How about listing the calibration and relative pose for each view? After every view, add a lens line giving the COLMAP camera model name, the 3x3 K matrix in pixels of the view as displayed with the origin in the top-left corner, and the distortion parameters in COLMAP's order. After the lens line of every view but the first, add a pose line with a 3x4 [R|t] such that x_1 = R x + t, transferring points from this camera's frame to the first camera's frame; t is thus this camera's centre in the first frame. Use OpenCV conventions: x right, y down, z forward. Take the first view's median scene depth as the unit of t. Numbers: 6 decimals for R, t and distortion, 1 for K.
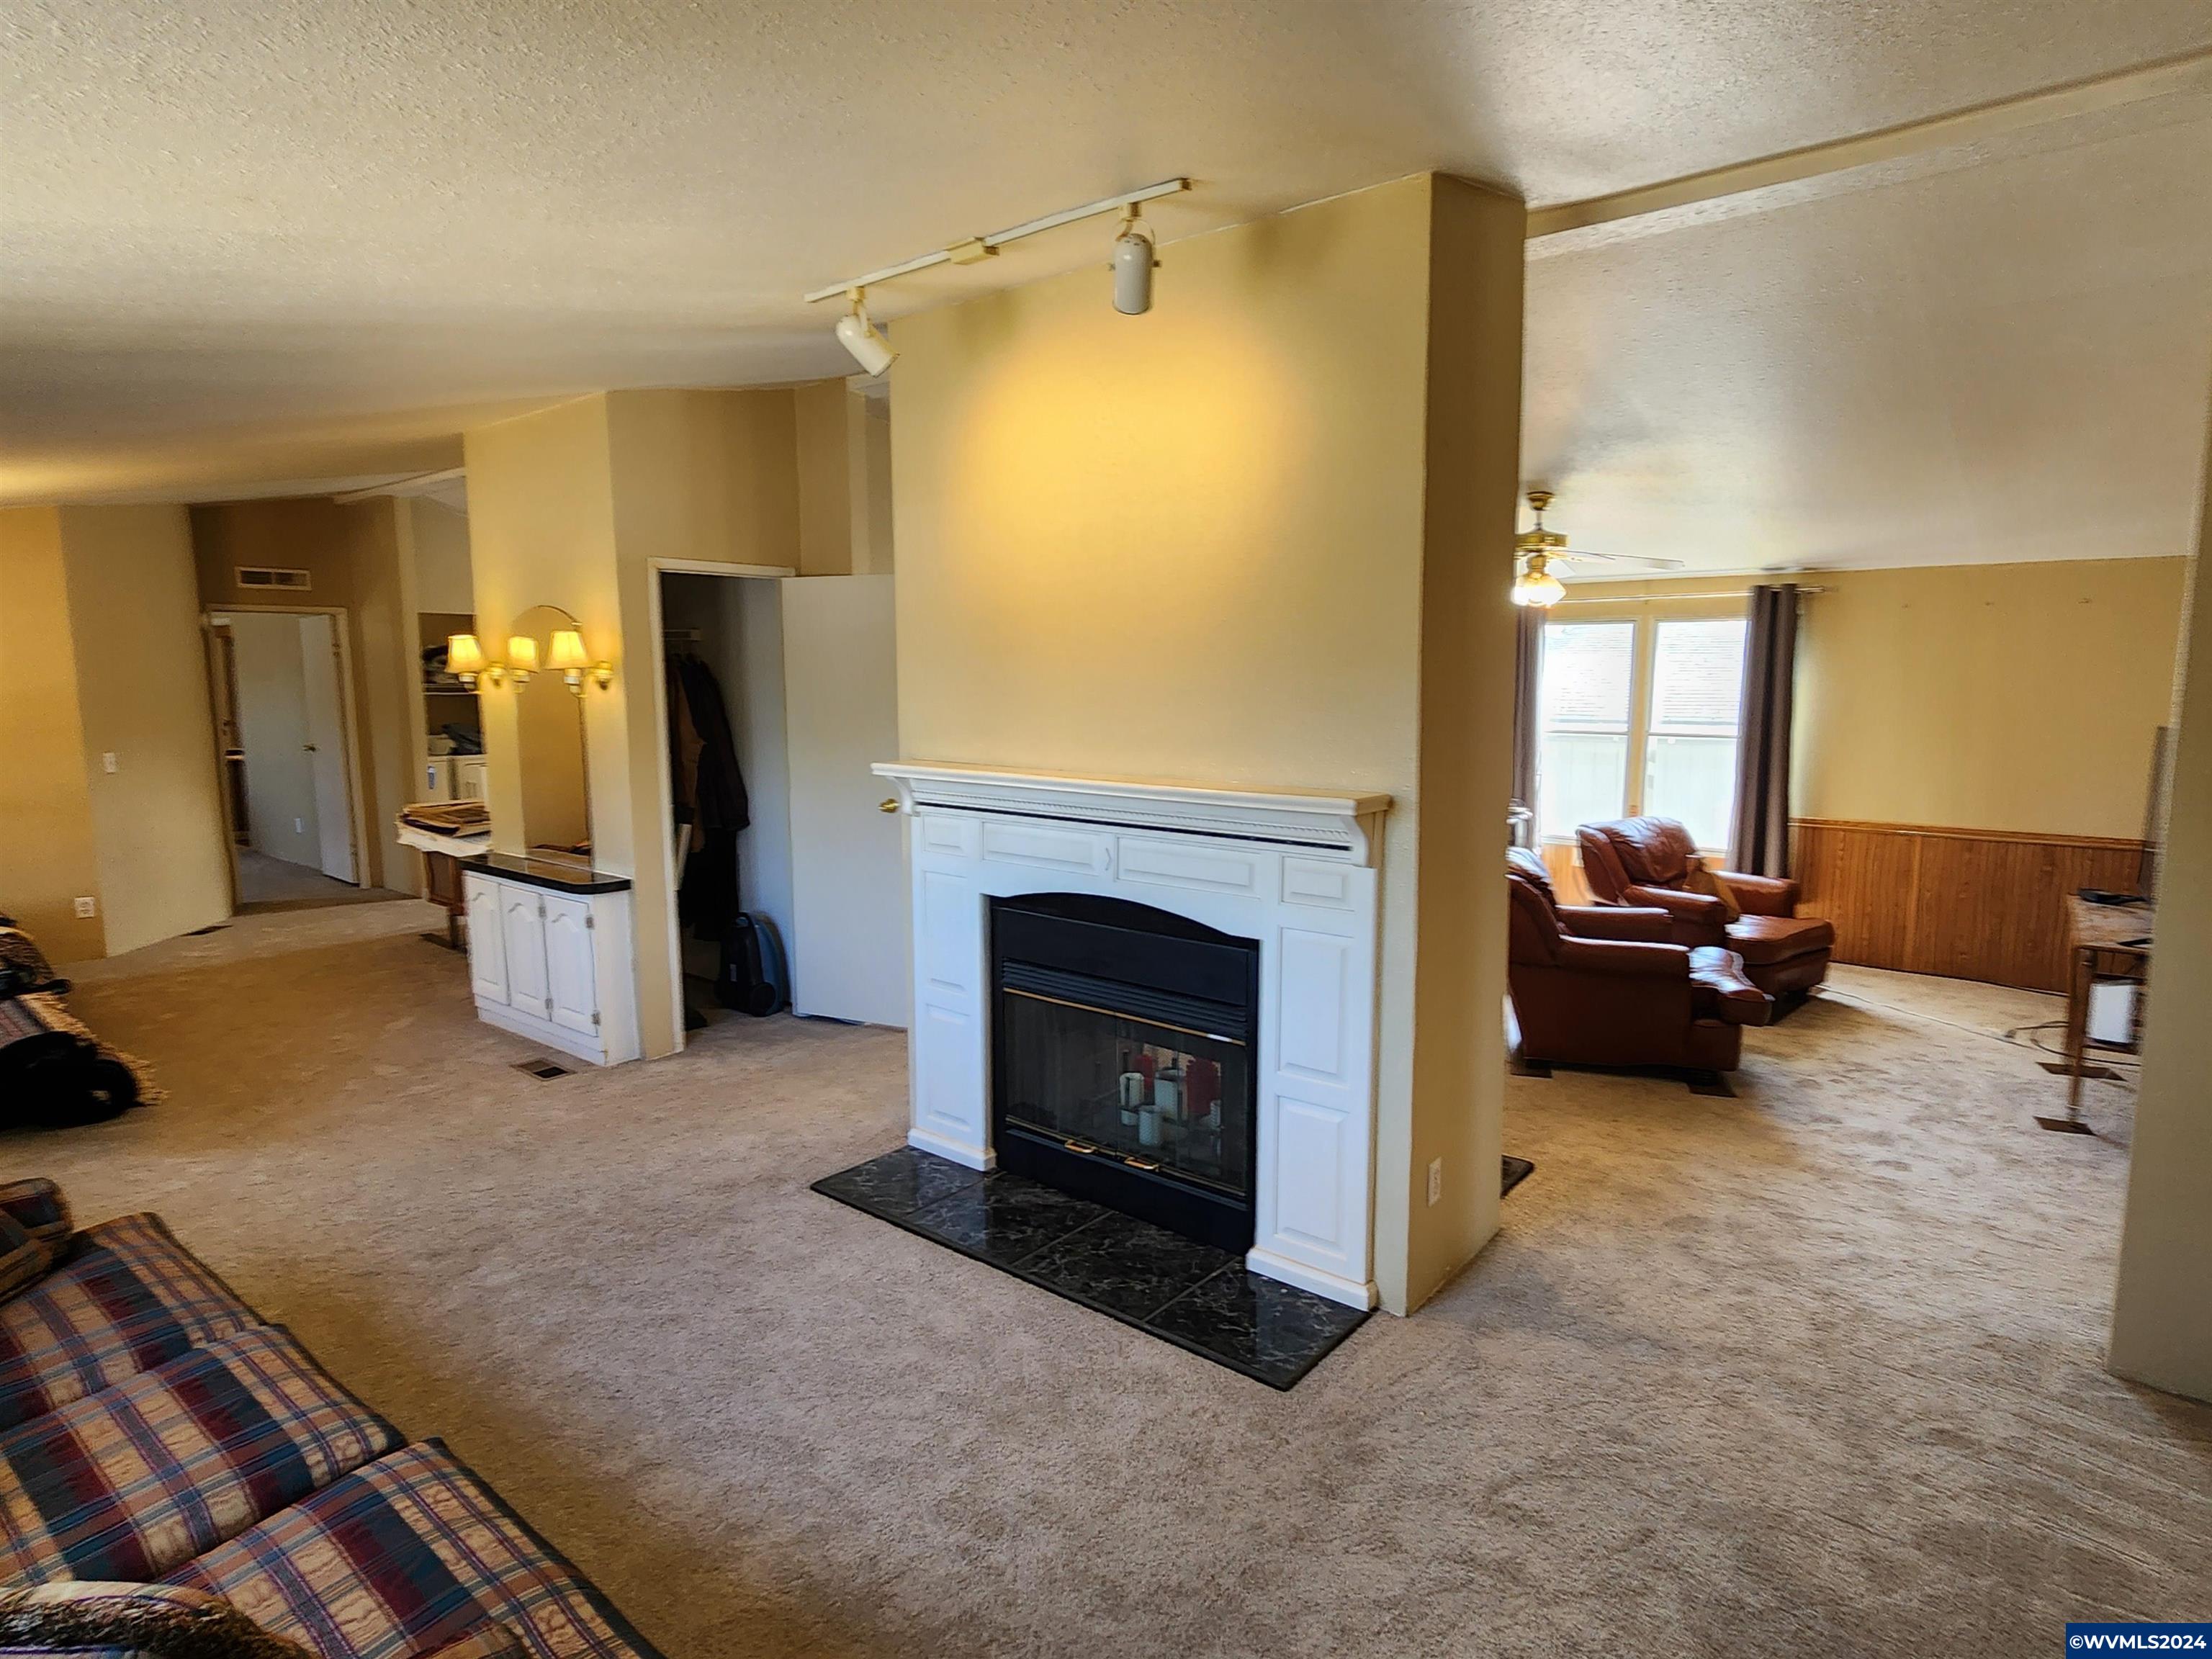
lens RADIAL K [[1156.2, 0, 1106.0], [0, 1156.2, 829.5], [0, 0, 1]] dist [0.001663, -0.001425]
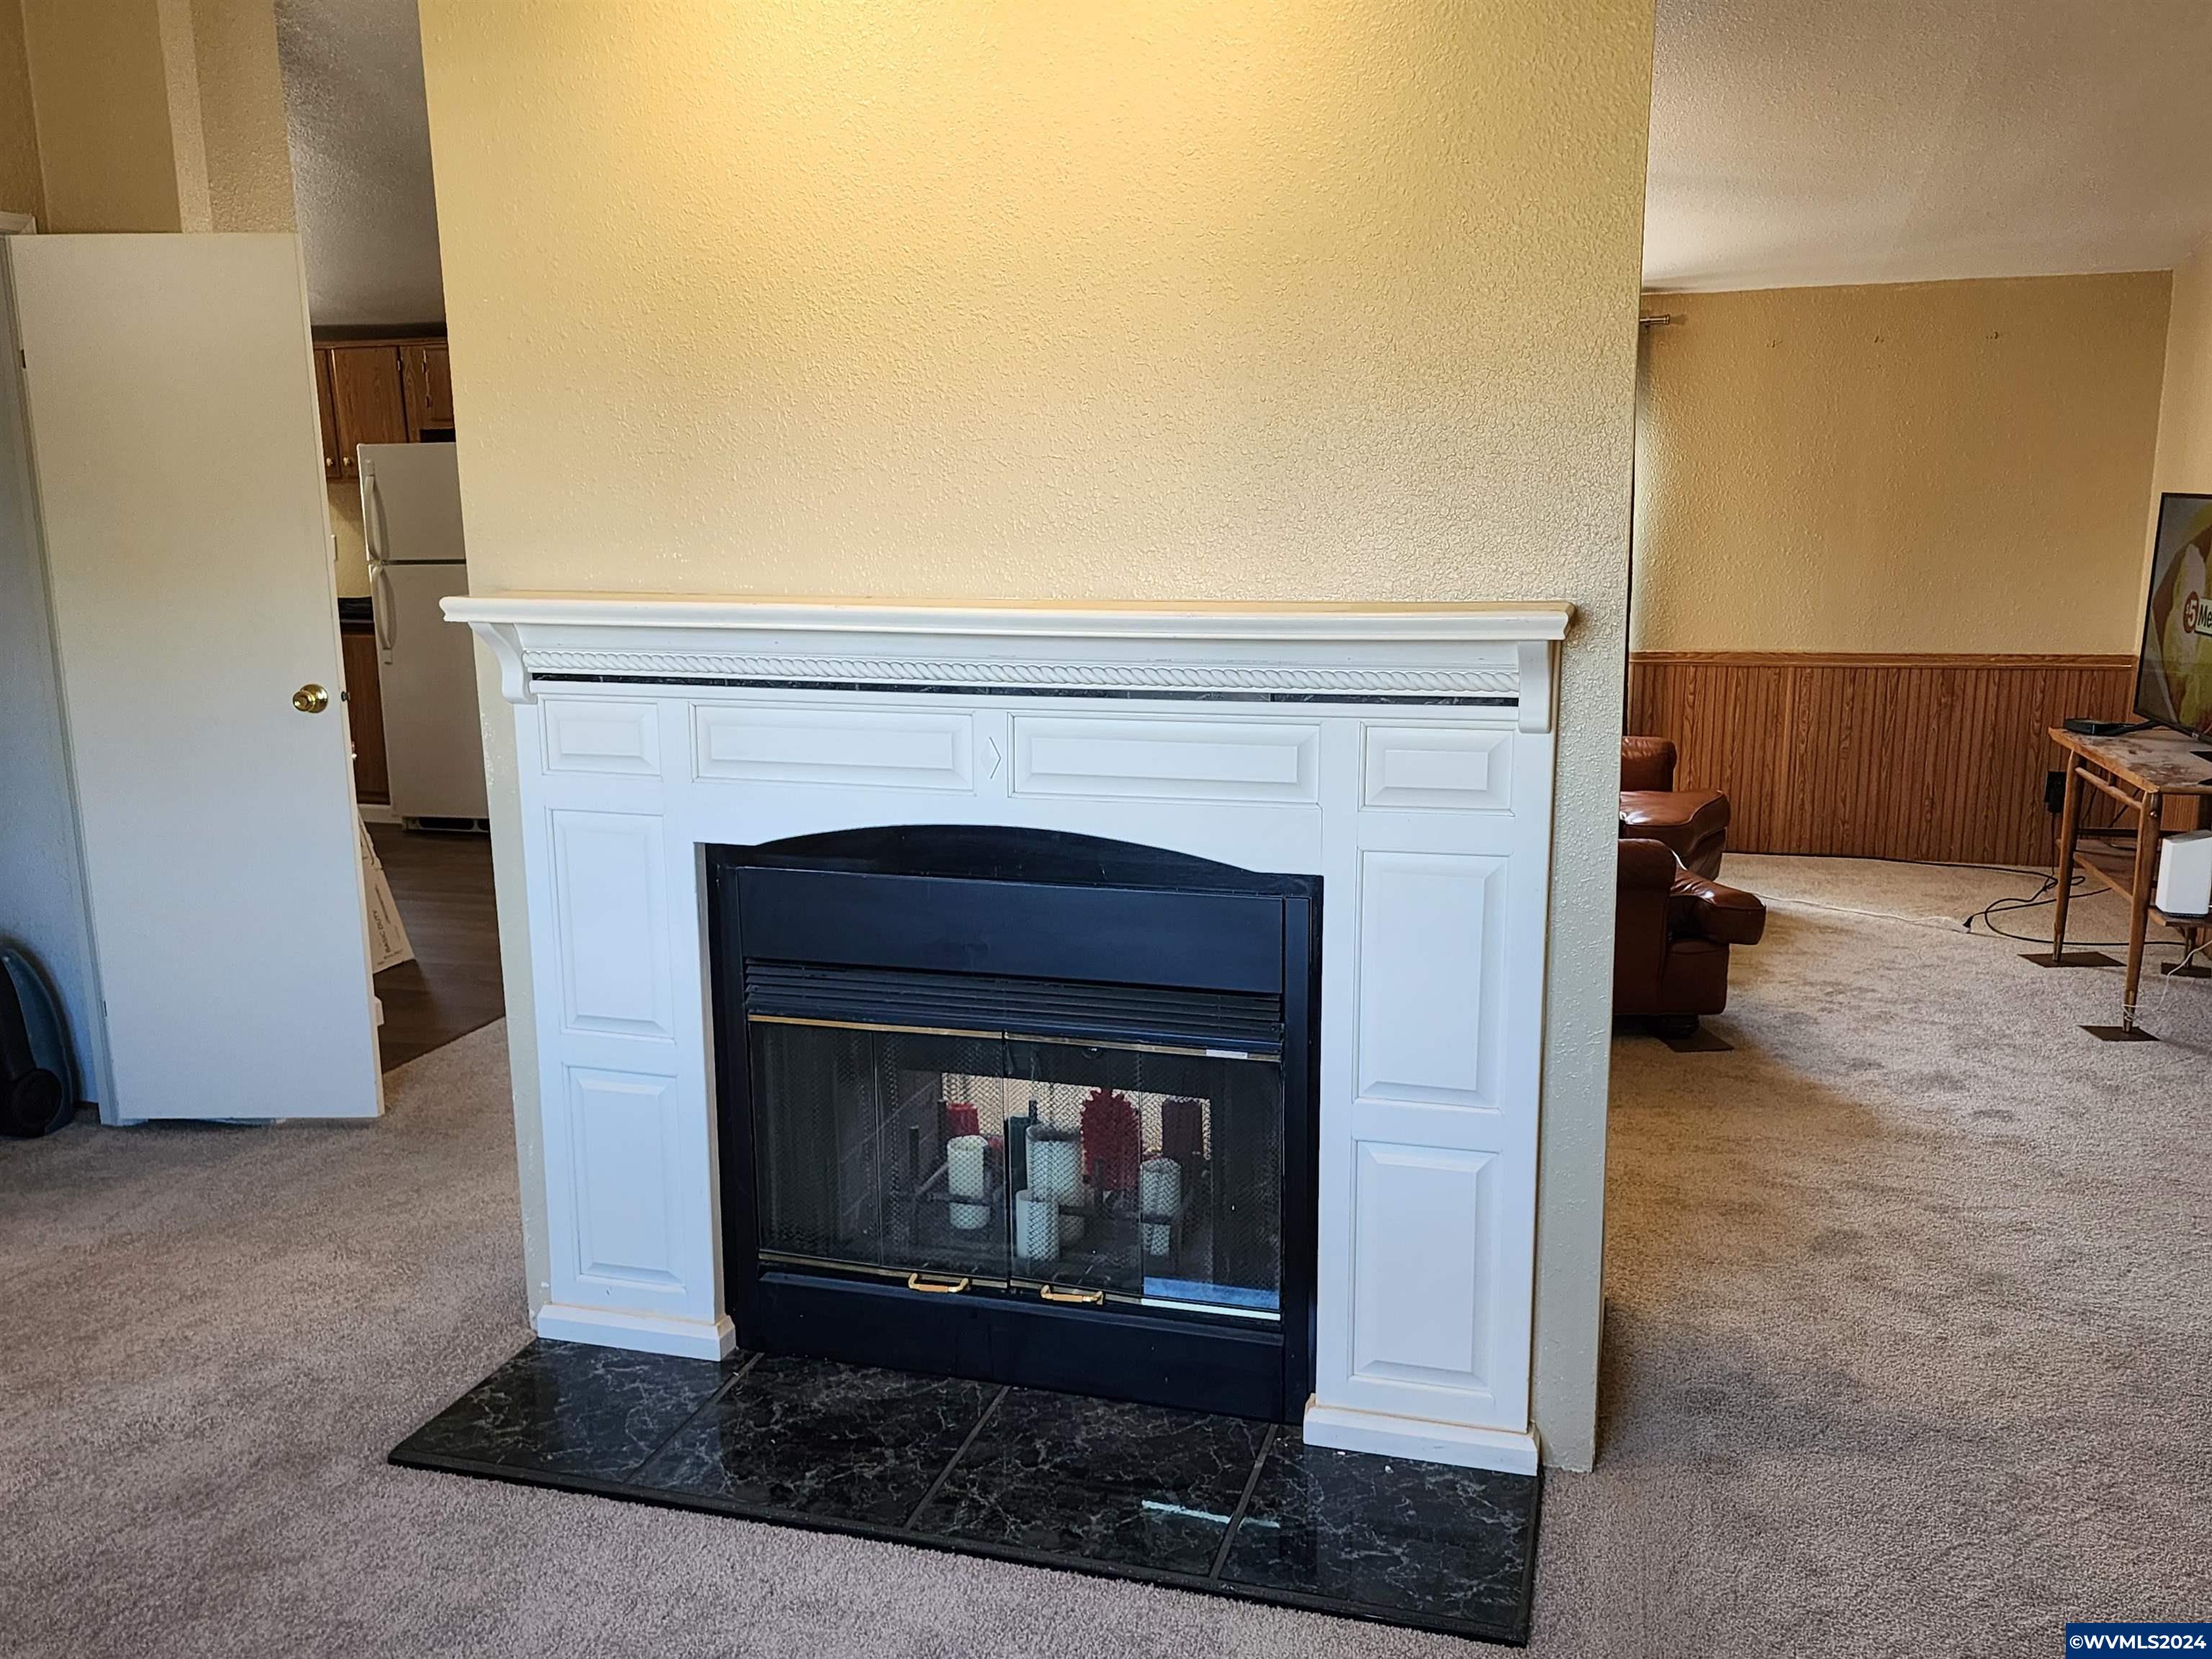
lens RADIAL K [[1798.1, 0, 1106.0], [0, 1798.1, 829.5], [0, 0, 1]] dist [0.050381, -0.036838]
pose [[0.929500, -0.081039, 0.359810, -0.217132], [0.059756, 0.995762, 0.069904, 0.003768], [-0.363950, -0.043475, 0.930403, 0.166171]]
